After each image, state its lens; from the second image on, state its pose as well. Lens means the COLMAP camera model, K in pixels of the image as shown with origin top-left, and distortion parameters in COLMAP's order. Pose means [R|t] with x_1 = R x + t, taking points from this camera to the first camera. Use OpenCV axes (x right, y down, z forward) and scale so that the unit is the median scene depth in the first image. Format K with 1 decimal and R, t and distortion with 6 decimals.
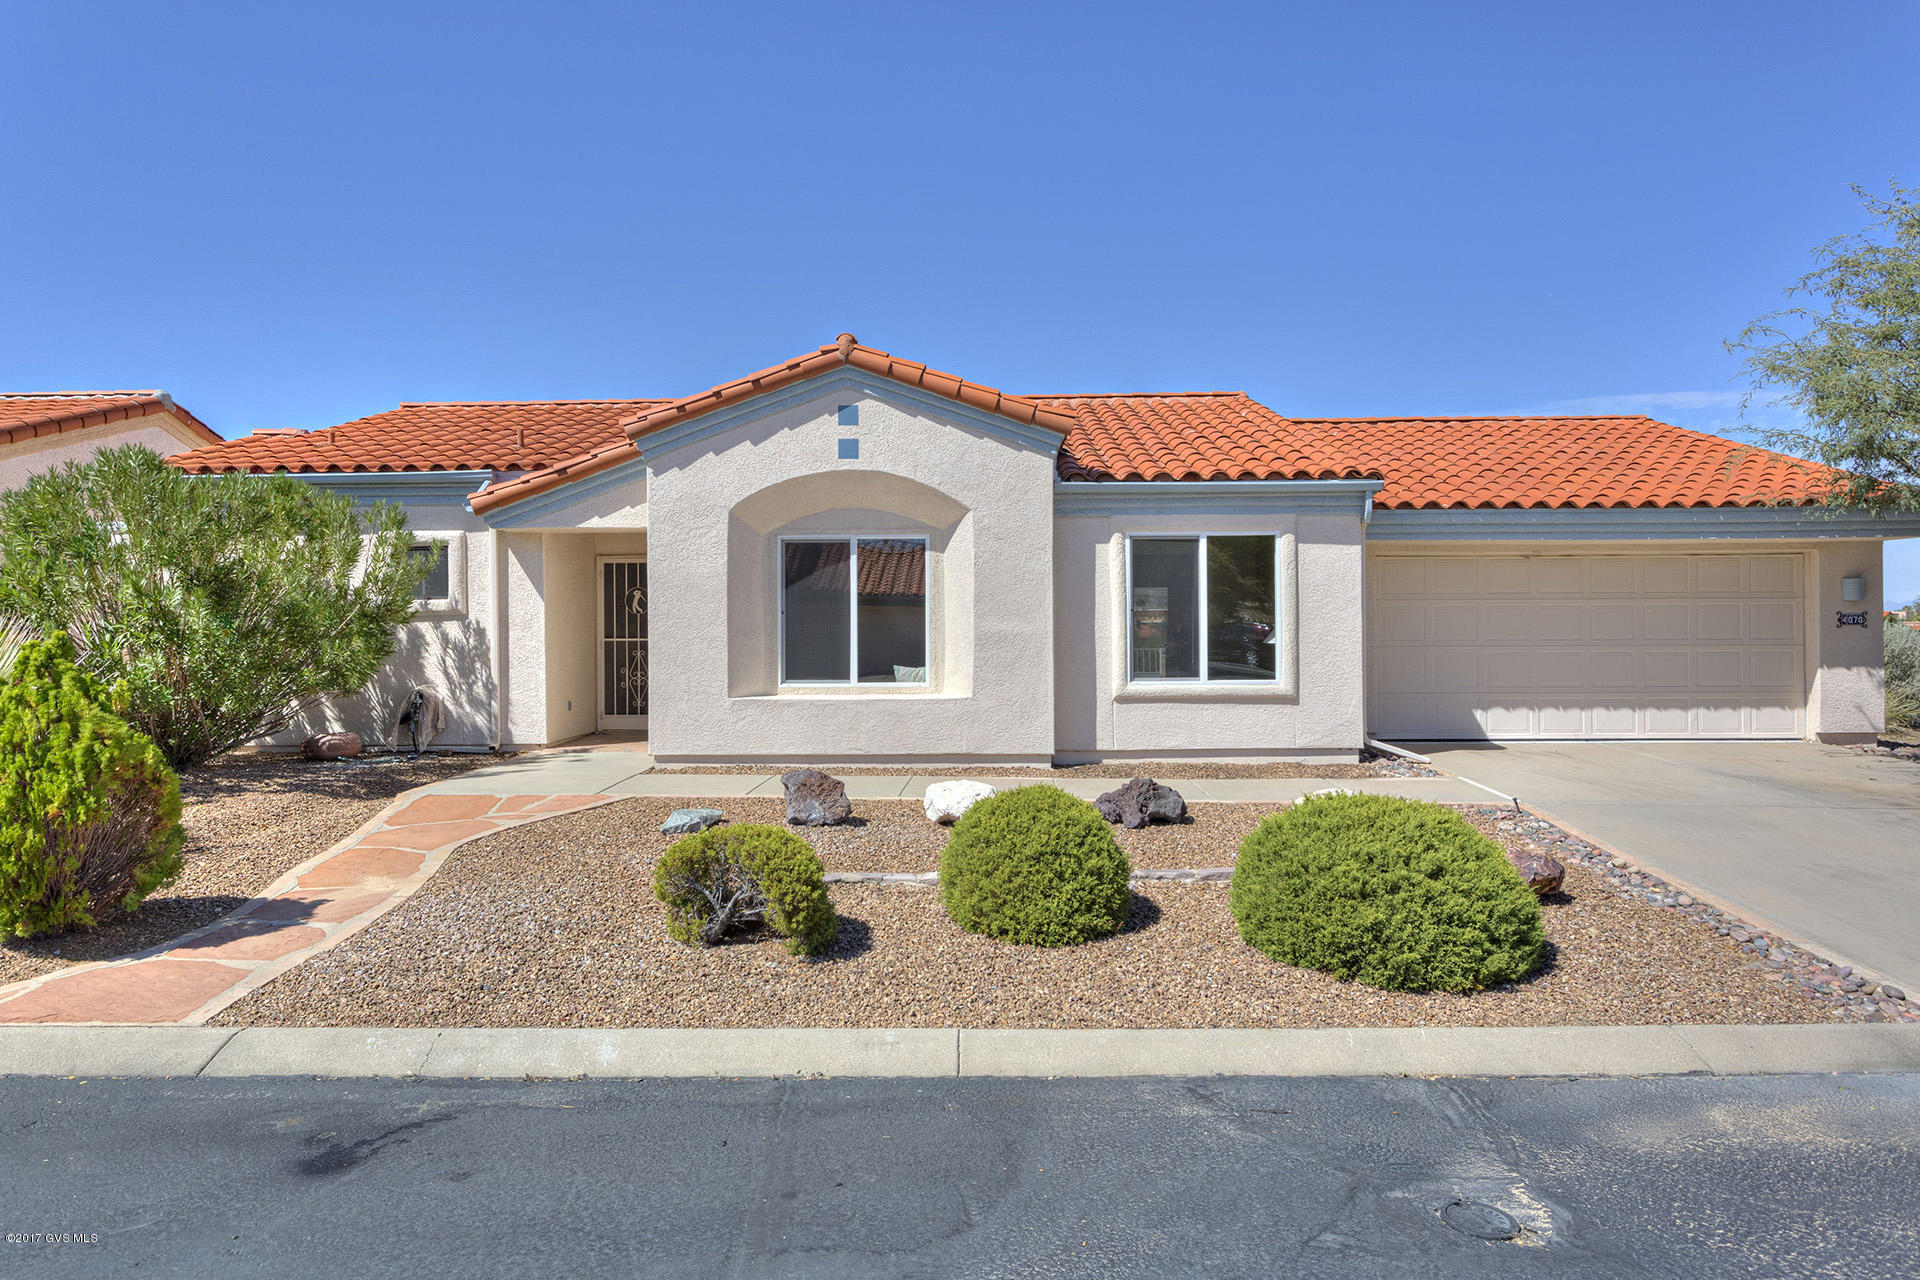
lens RADIAL K [[1232.4, 0, 960.2], [0, 1232.4, 641.0], [0, 0, 1]] dist [-0.027337, 0.000843]
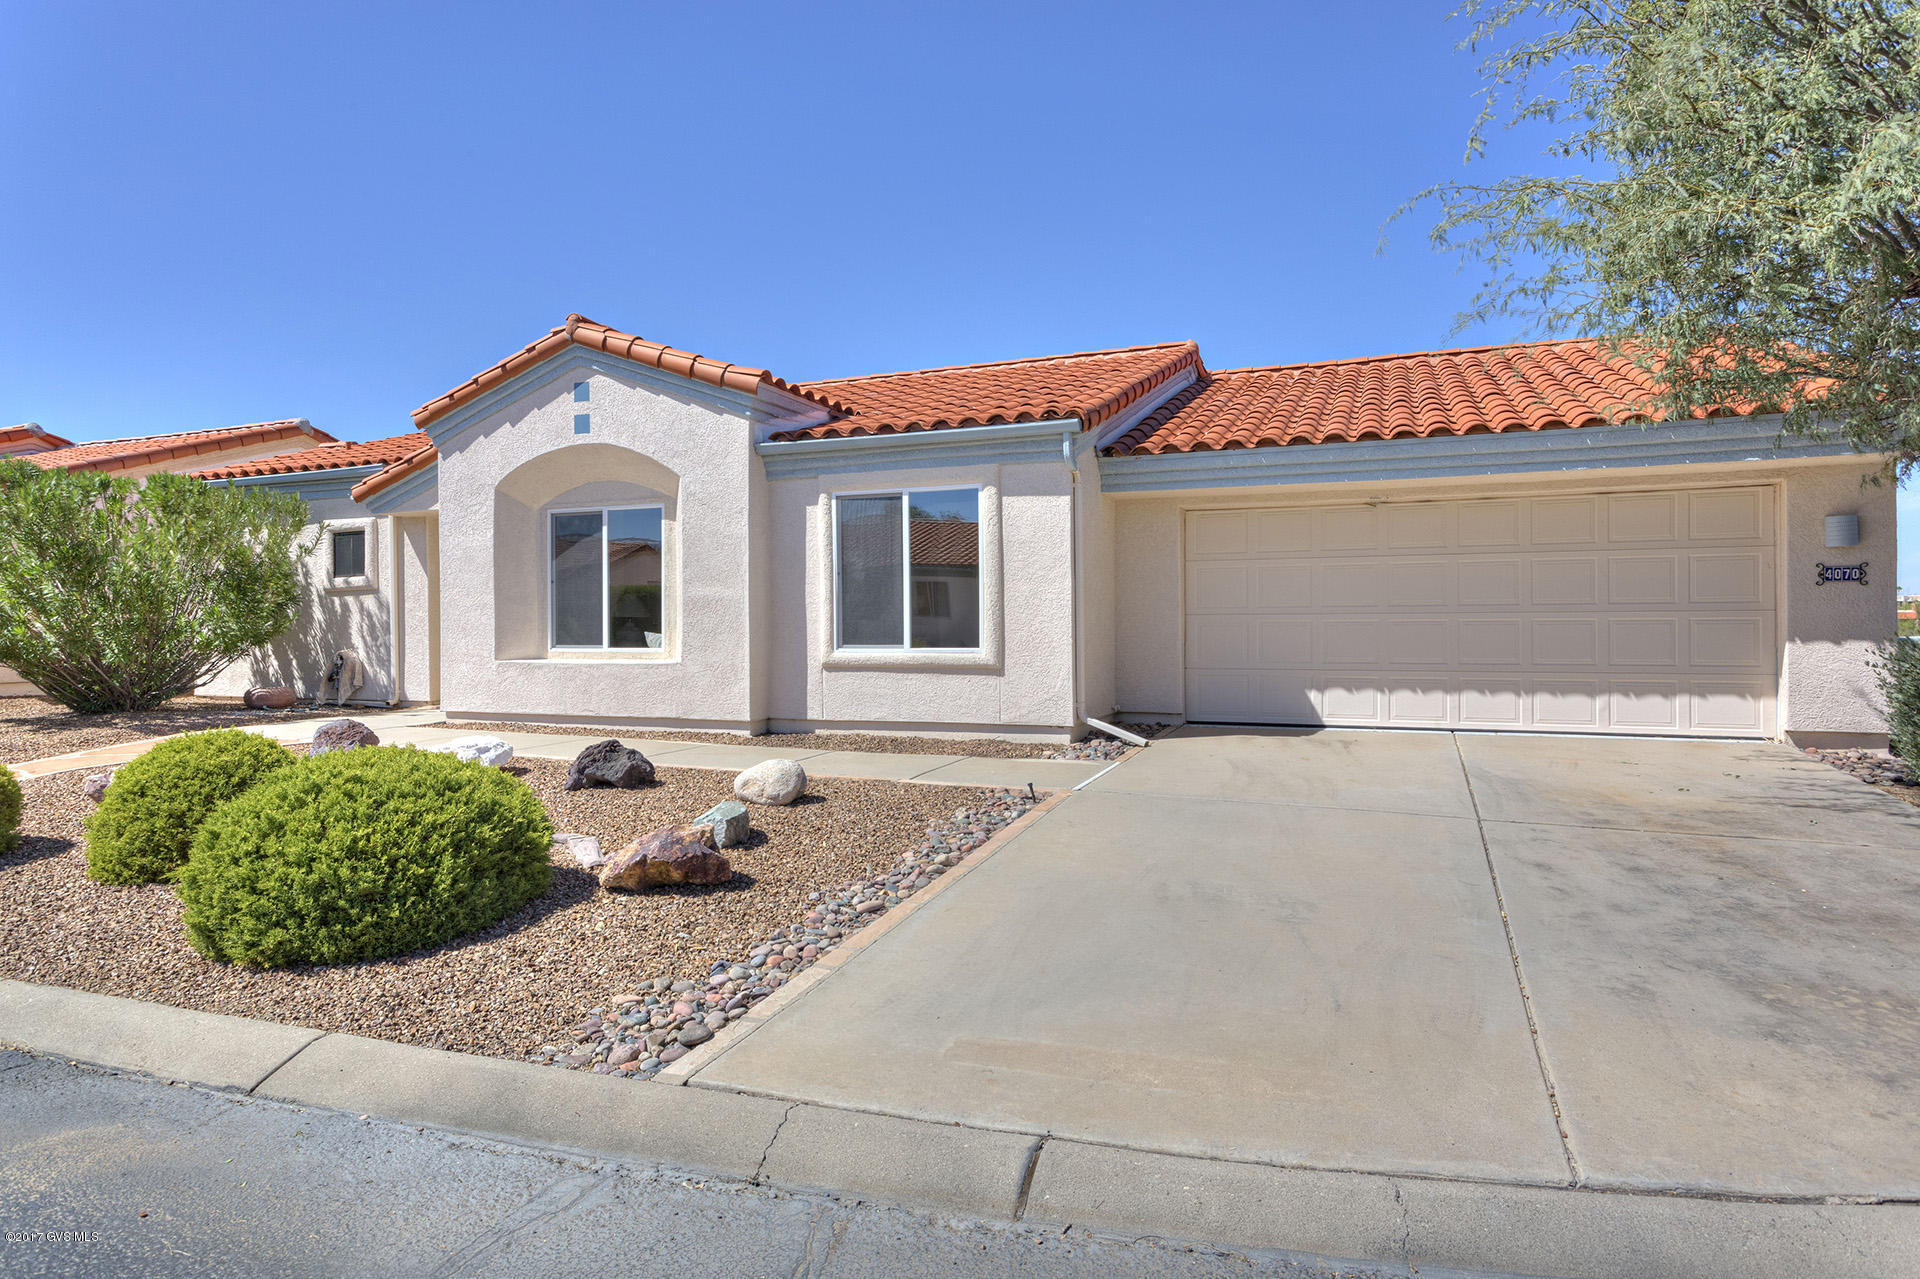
lens RADIAL K [[1152.5, 0, 960.0], [0, 1152.5, 636.6], [0, 0, 1]] dist [-0.019540, -0.000160]
pose [[0.927998, 0.003374, -0.372570, 0.557845], [-0.003560, 0.999994, 0.000191, 0.022993], [0.372568, 0.001149, 0.928004, 0.206547]]
